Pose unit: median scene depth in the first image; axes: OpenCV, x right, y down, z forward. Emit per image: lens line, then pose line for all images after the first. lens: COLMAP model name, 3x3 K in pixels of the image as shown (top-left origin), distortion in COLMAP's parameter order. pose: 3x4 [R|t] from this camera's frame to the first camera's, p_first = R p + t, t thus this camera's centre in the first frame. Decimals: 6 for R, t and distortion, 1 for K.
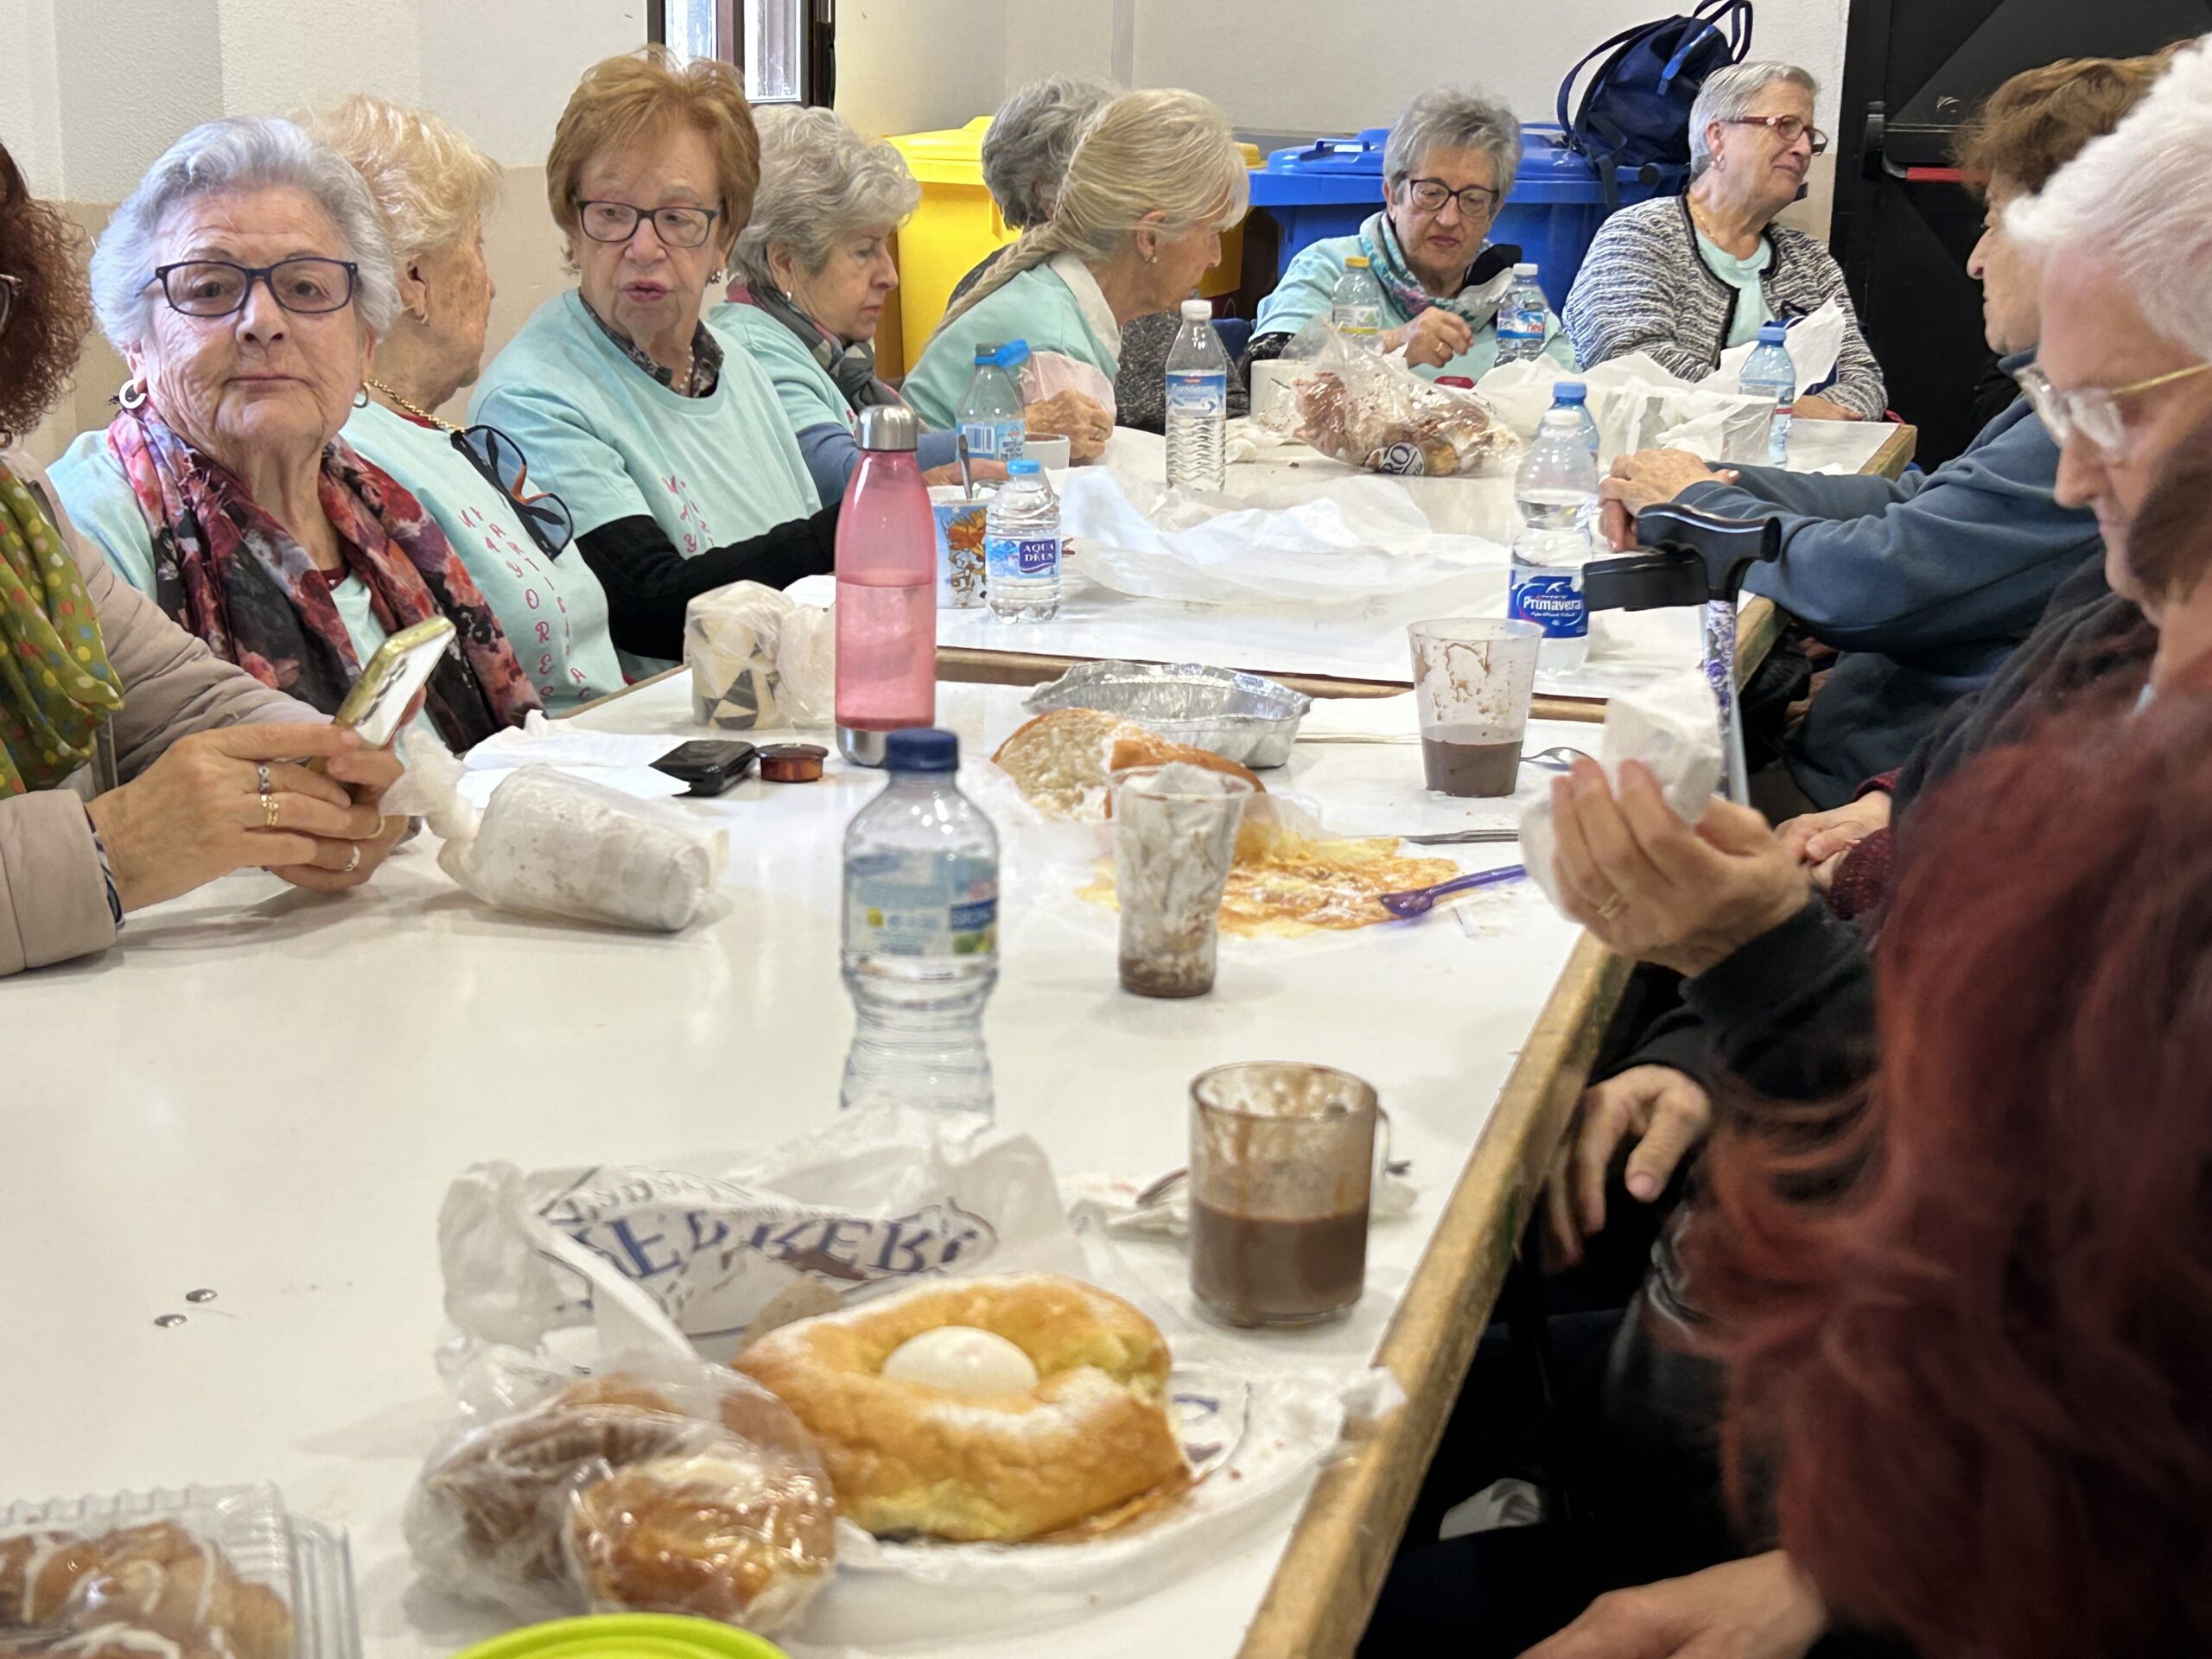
lens RADIAL K [[3325.6, 0, 1106.0], [0, 3325.6, 829.5], [0, 0, 1]] dist [0.088872, 0.019774]
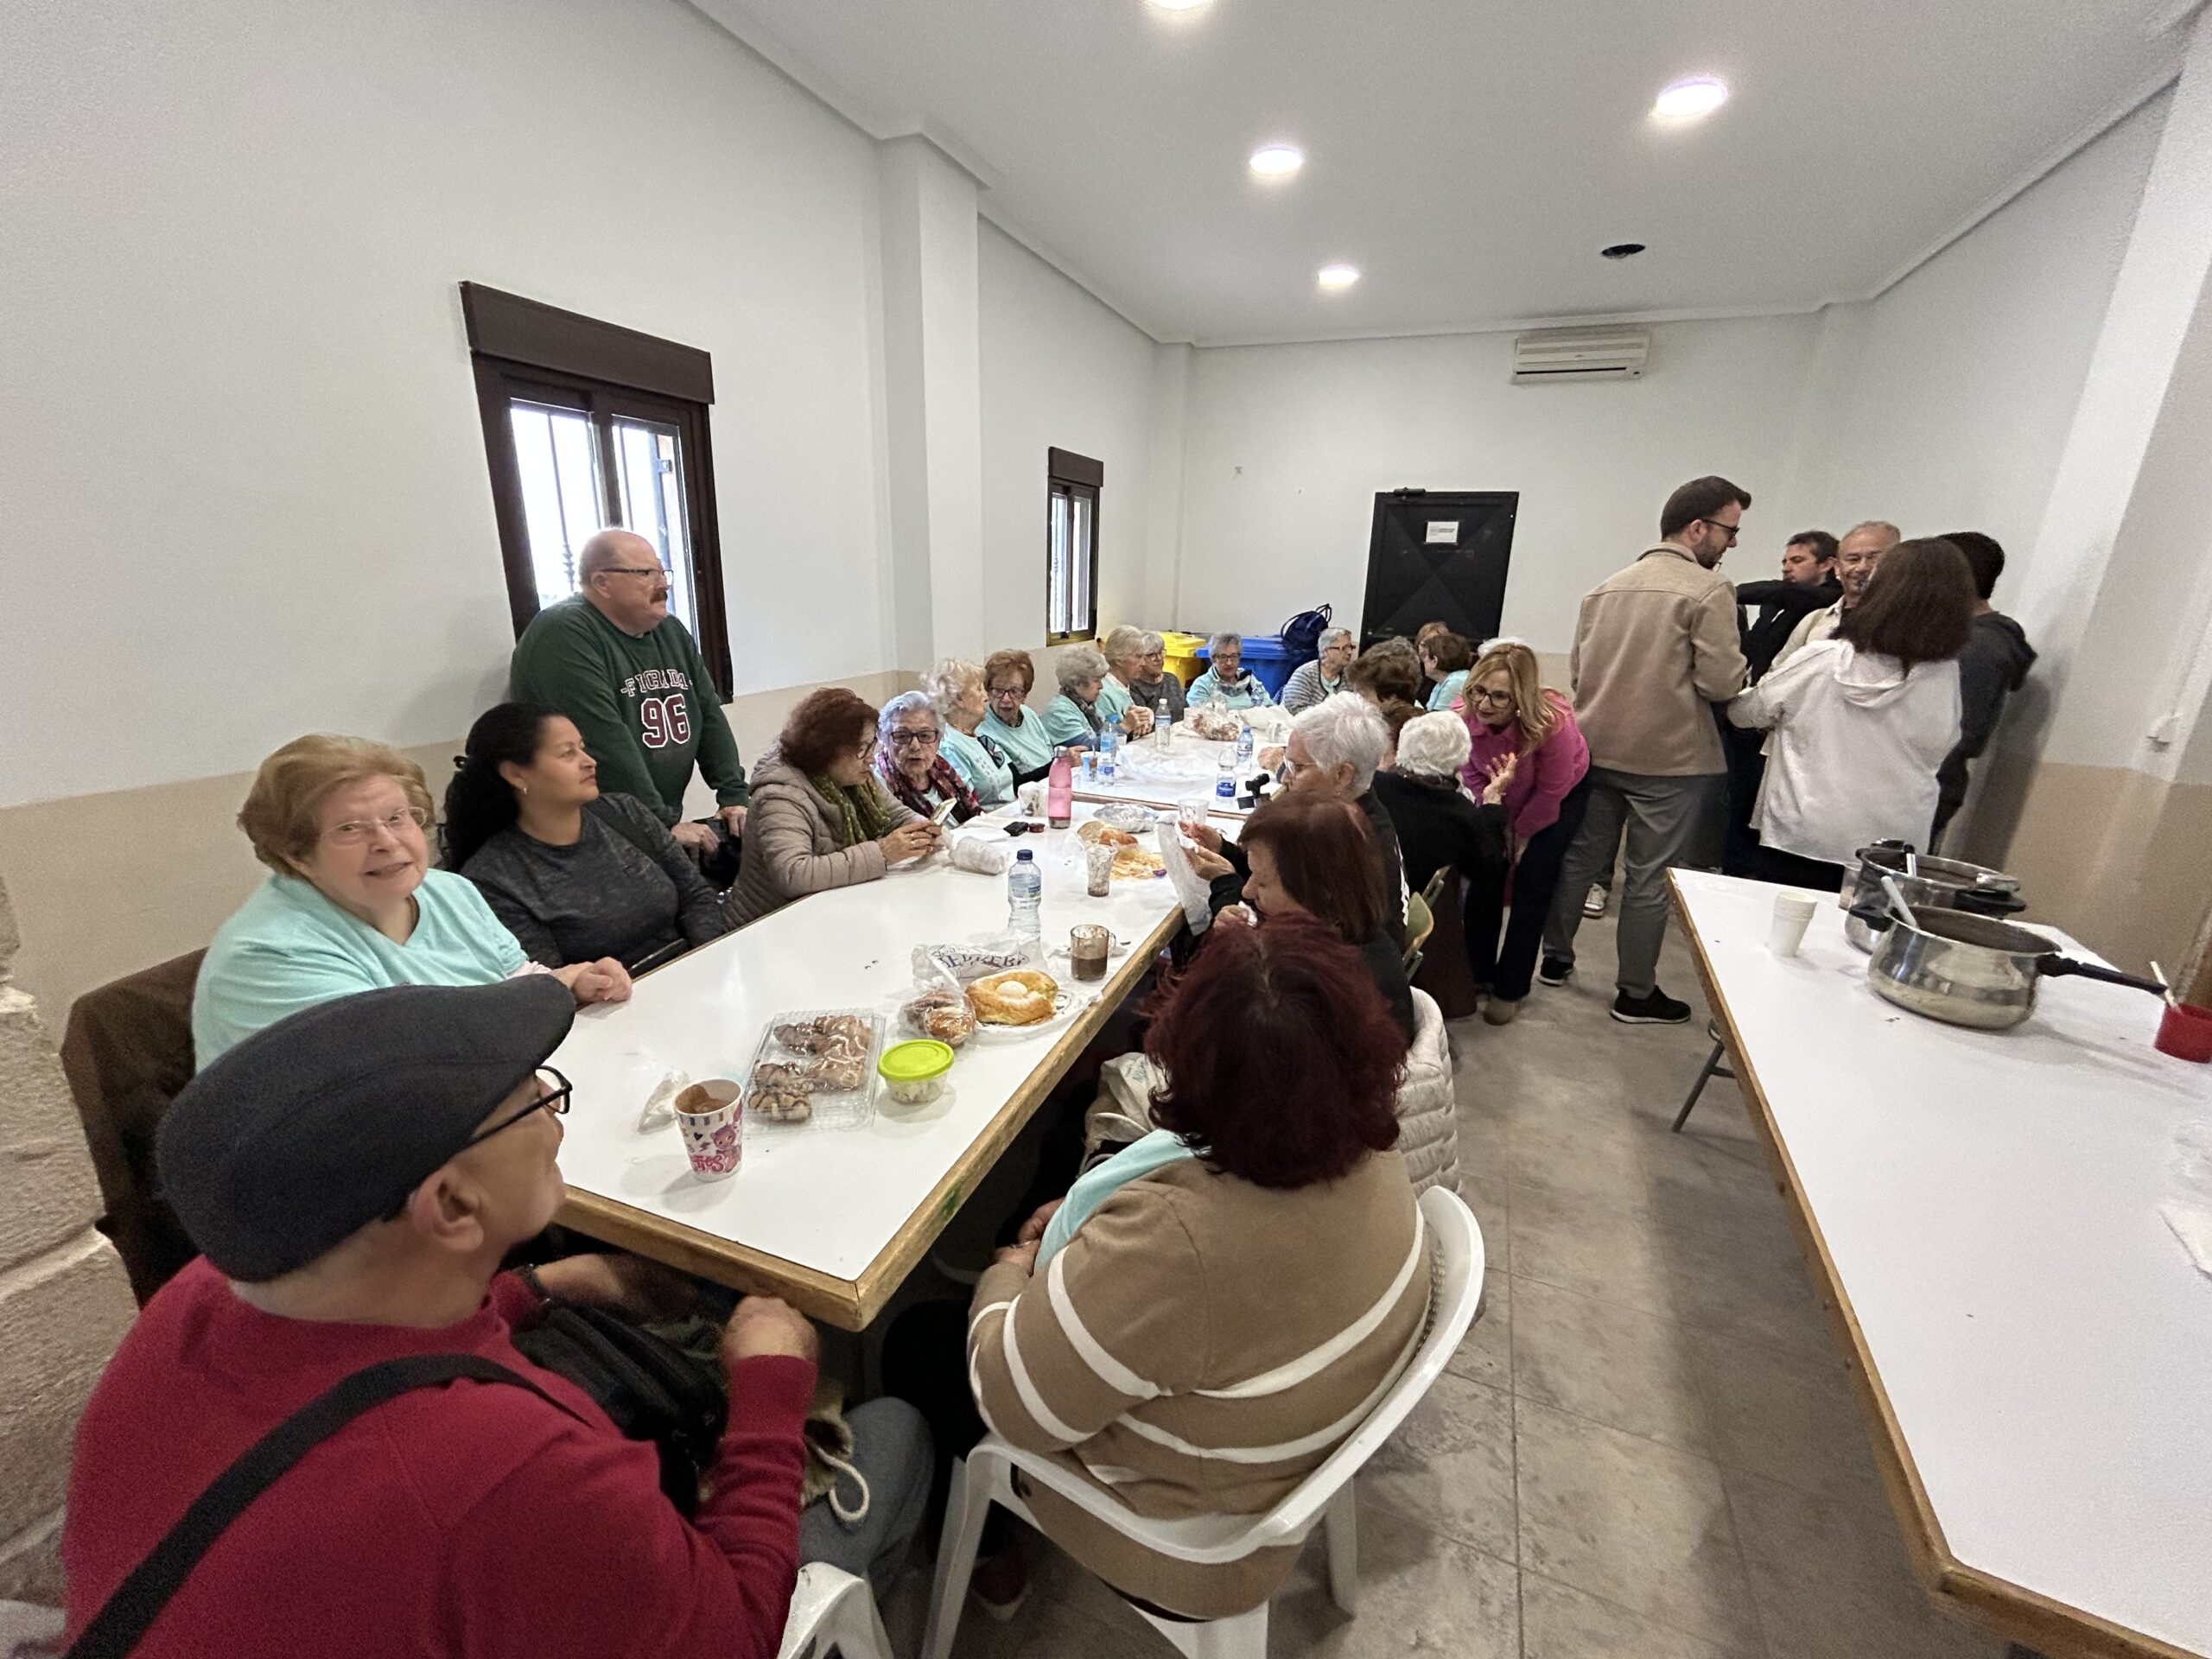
lens RADIAL K [[903.9, 0, 1121.0], [0, 903.9, 833.5], [0, 0, 1]] dist [-0.003262, -0.000226]
pose [[0.996319, 0.034684, -0.078395, 0.193763], [-0.031200, 0.998489, 0.045232, -0.124211], [0.079845, -0.042619, 0.995896, -0.299513]]
